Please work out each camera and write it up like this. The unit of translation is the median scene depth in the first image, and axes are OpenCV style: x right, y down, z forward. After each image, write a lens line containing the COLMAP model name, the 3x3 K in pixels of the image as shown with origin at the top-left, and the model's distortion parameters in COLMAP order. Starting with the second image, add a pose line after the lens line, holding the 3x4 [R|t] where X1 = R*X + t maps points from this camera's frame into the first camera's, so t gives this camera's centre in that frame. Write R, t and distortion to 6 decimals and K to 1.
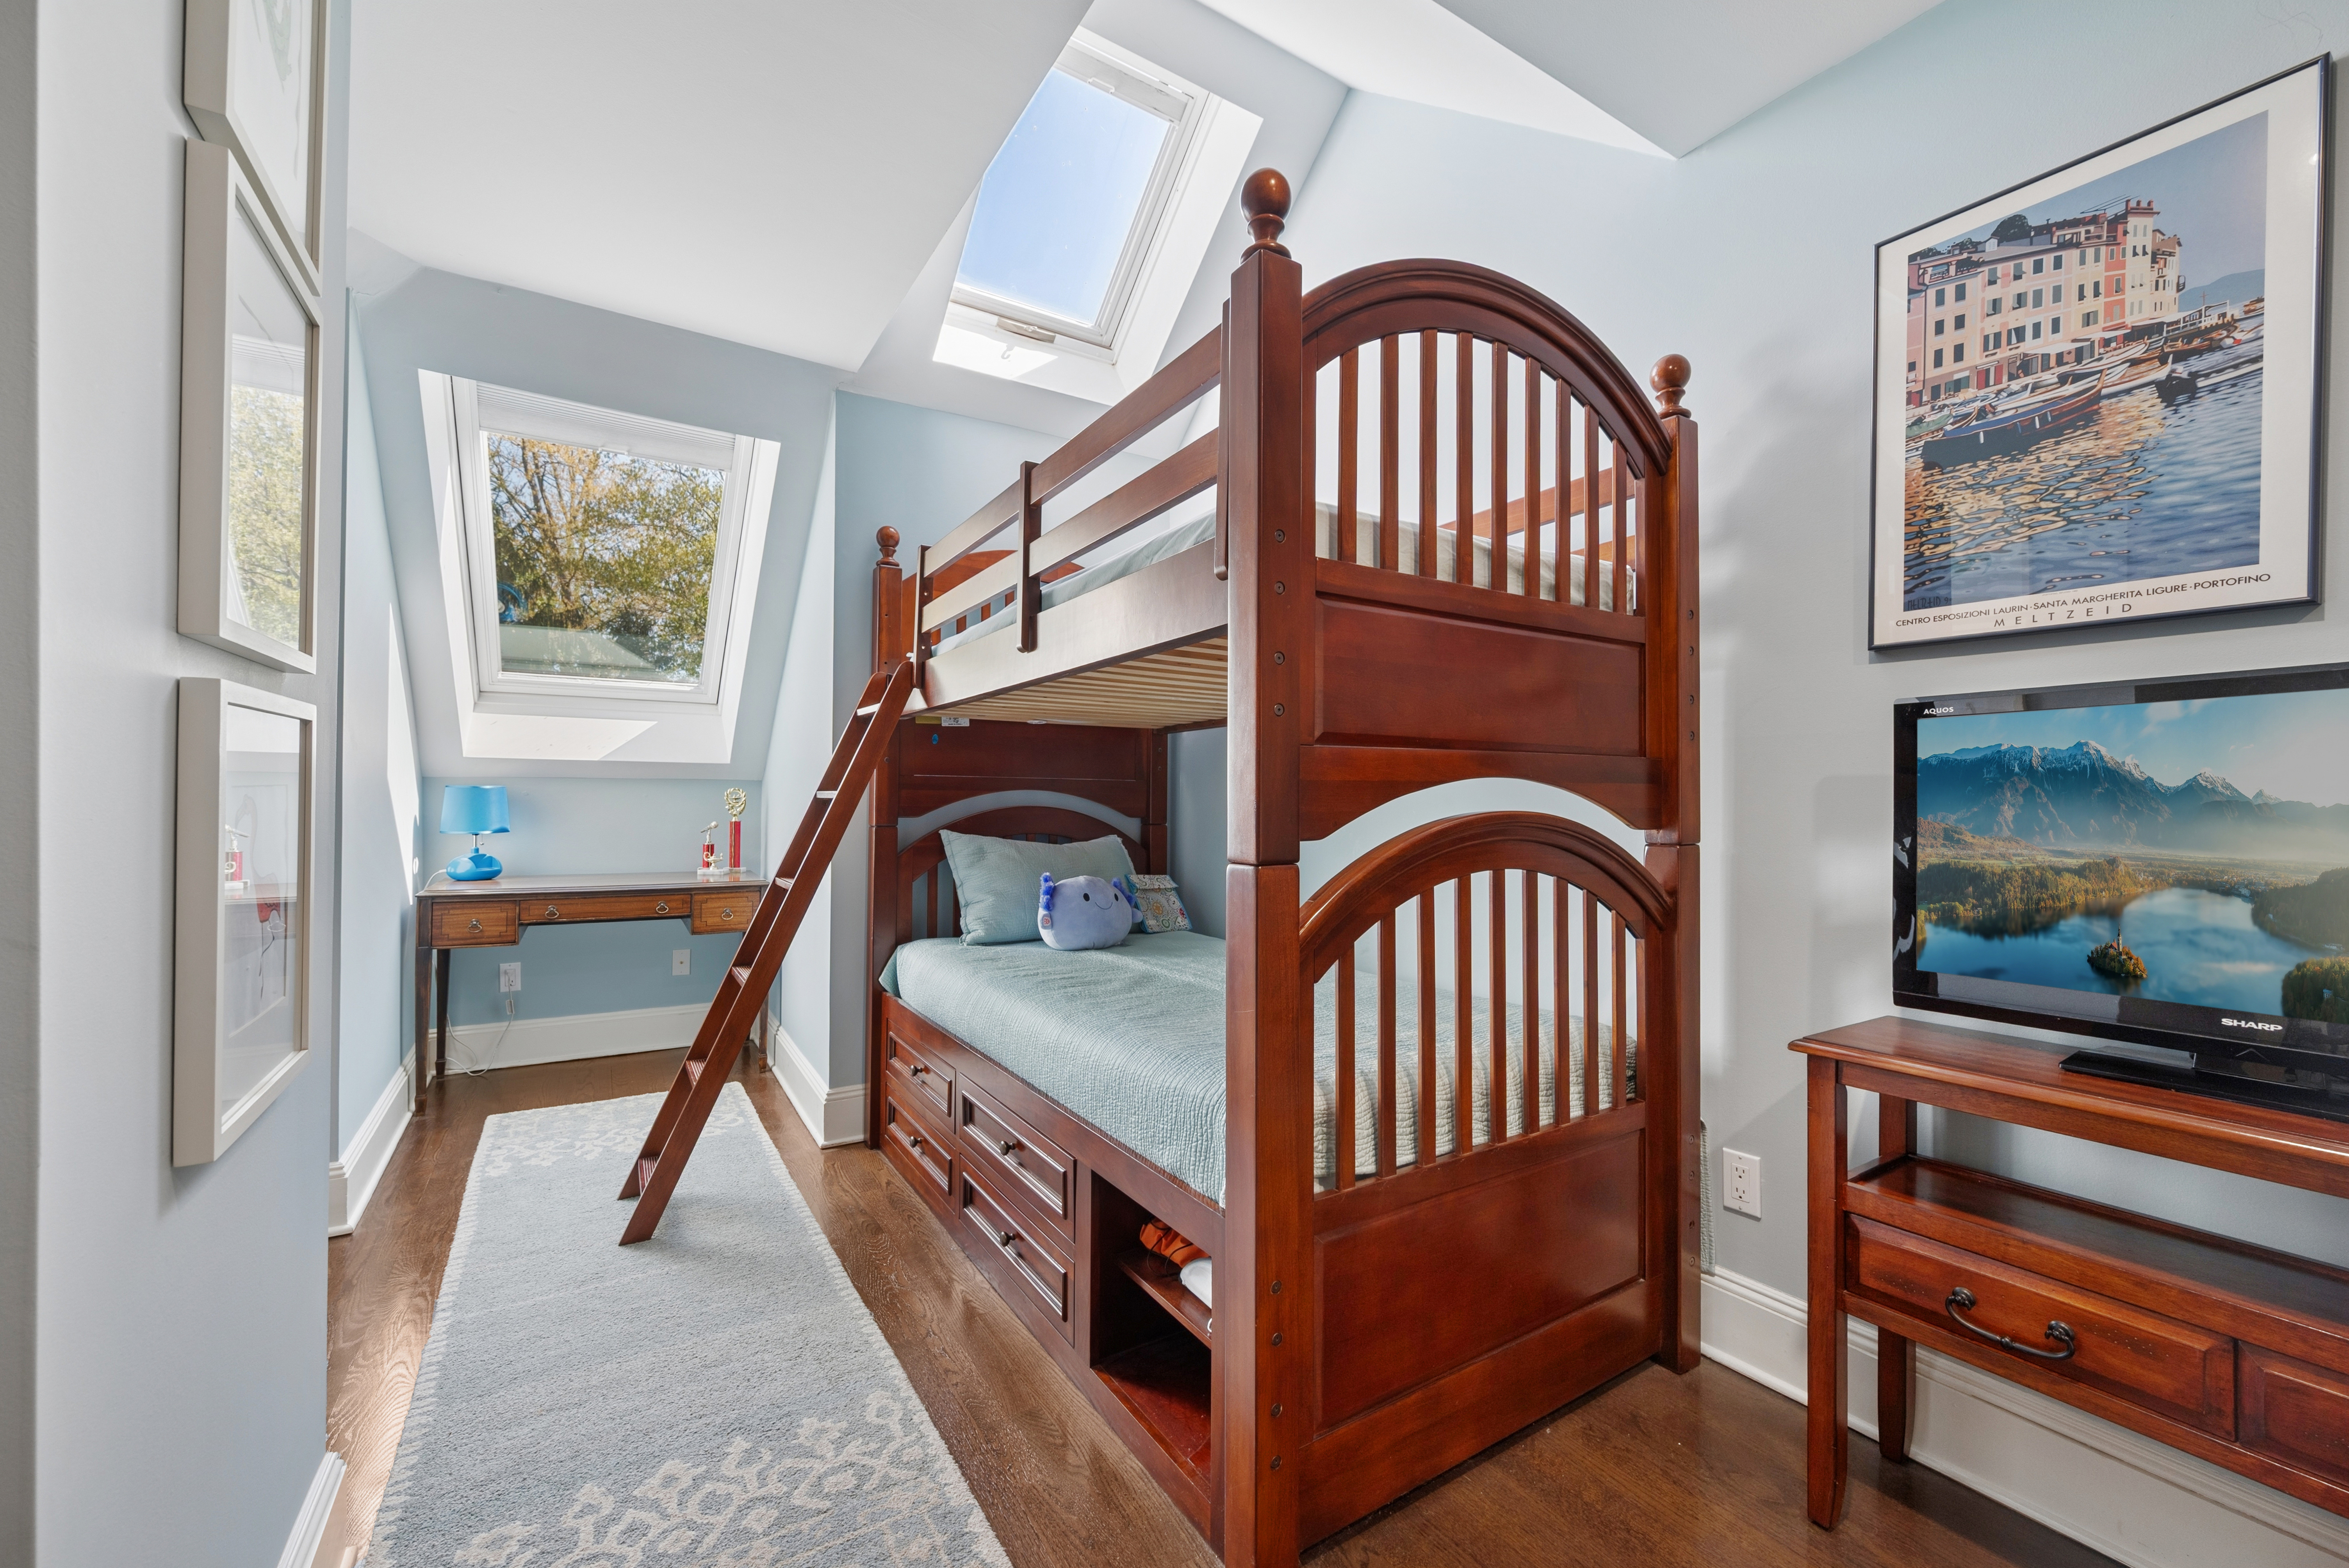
lens RADIAL K [[942.6, 0, 1181.4], [0, 942.6, 781.7], [0, 0, 1]] dist [0.000101, -0.000373]
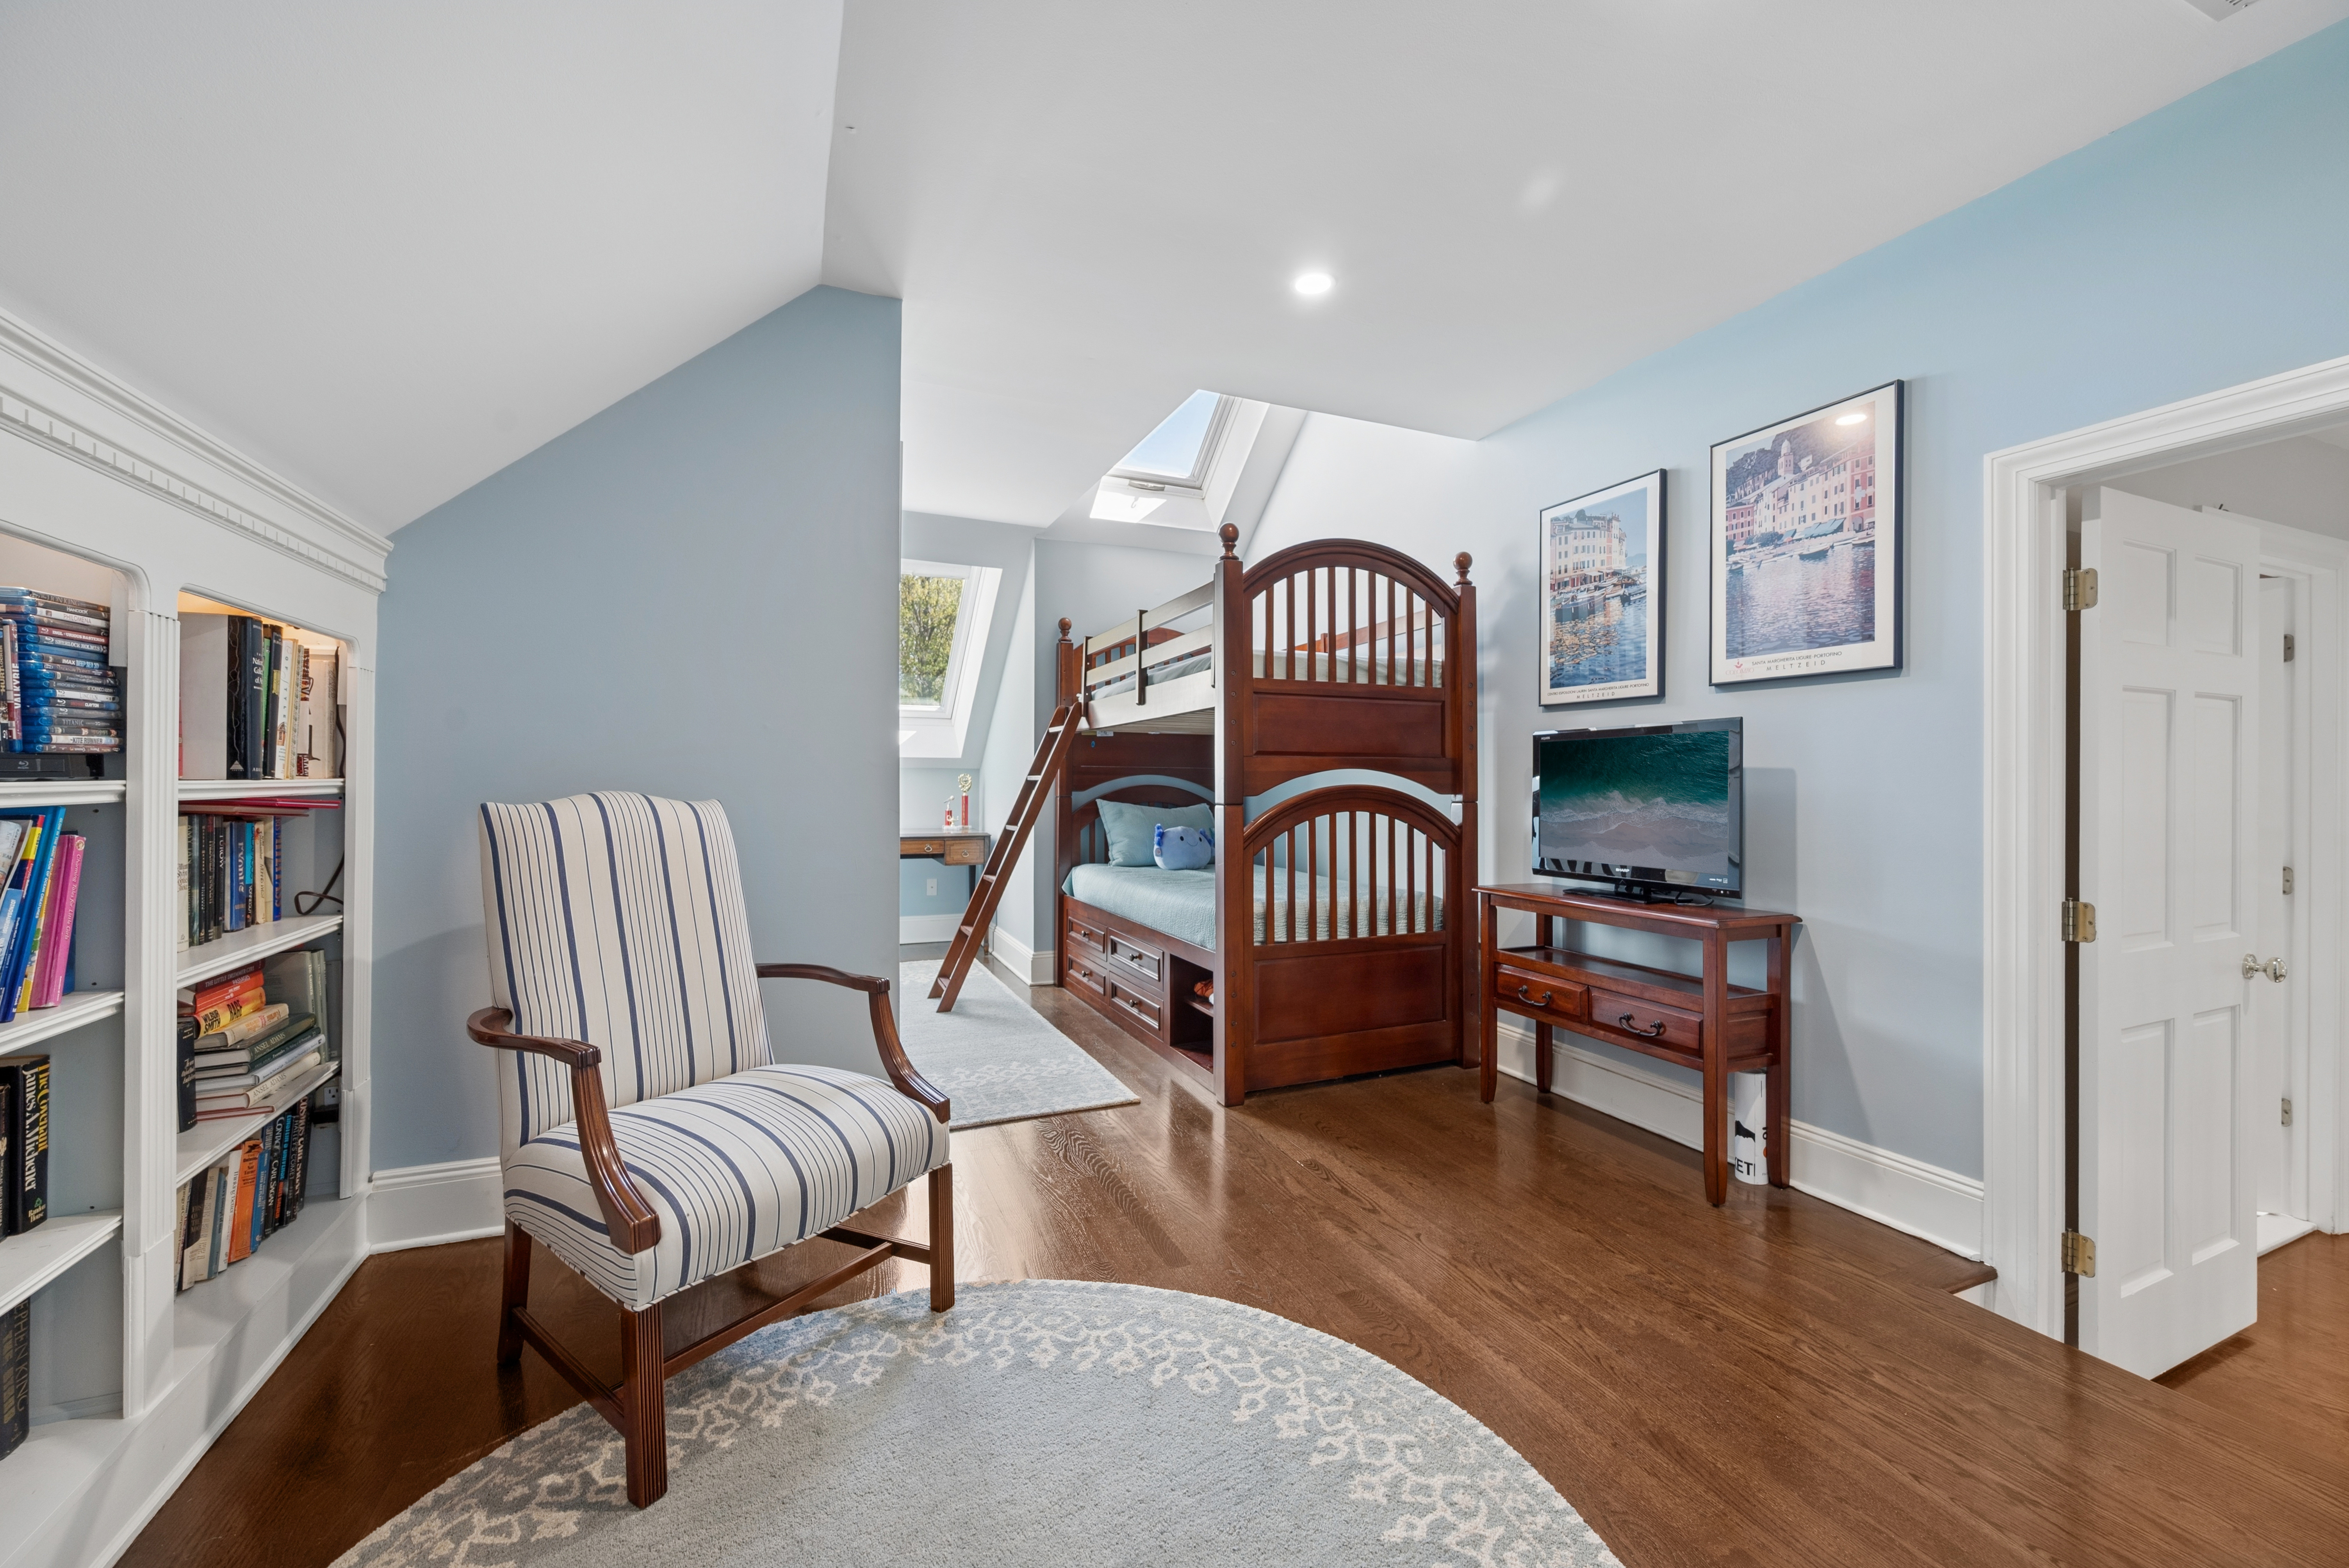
lens RADIAL K [[942.6, 0, 1179.2], [0, 942.6, 778.9], [0, 0, 1]] dist [0.000101, -0.000373]
pose [[0.988119, -0.002771, -0.153663, 0.236917], [0.005273, 0.999860, 0.015881, -0.015996], [0.153598, -0.016503, 0.987996, -1.022158]]
